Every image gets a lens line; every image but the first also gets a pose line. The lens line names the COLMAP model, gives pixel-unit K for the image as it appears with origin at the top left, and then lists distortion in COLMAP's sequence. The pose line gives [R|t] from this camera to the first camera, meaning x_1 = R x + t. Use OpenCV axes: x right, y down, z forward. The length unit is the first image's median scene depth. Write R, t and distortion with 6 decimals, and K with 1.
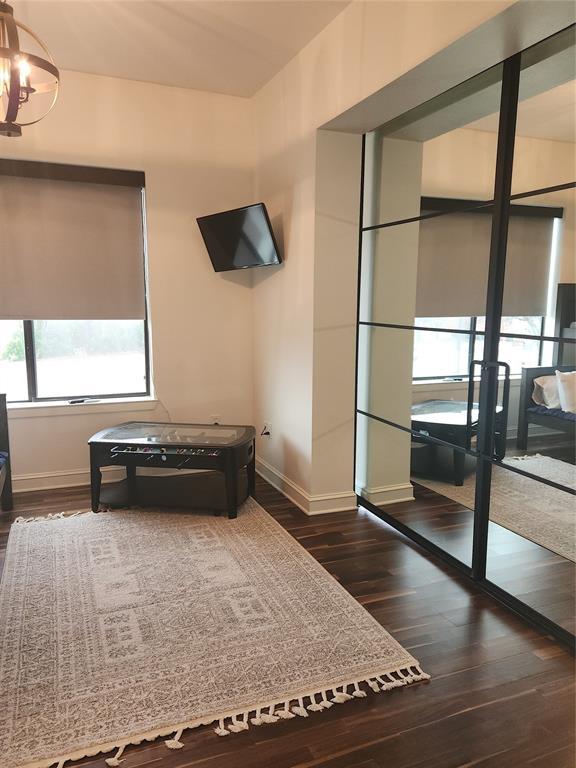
lens RADIAL K [[569.5, 0, 288.0], [0, 569.5, 384.0], [0, 0, 1]] dist [0.087030, -0.073213]
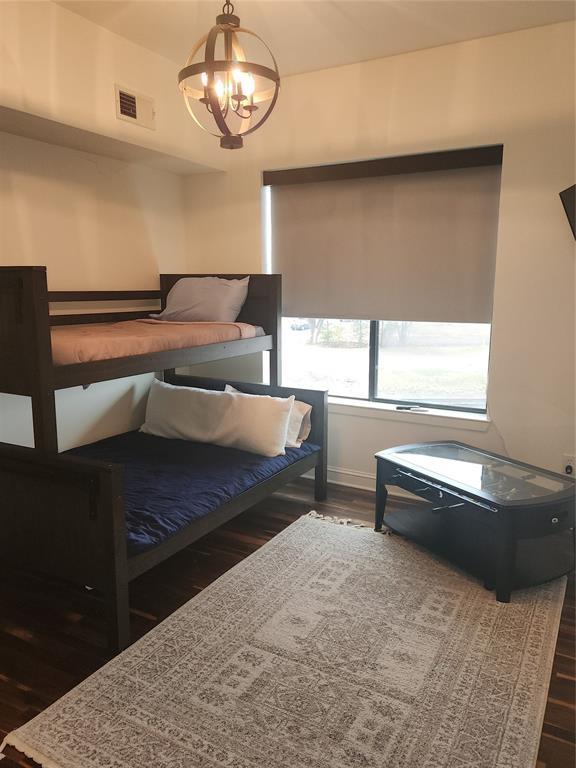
lens RADIAL K [[569.5, 0, 288.0], [0, 569.5, 384.0], [0, 0, 1]] dist [0.087030, -0.073213]
pose [[0.631721, 0.133063, -0.763690, 0.267848], [-0.110927, 0.990536, 0.080829, -0.075876], [0.767218, 0.033653, 0.640503, 0.297665]]
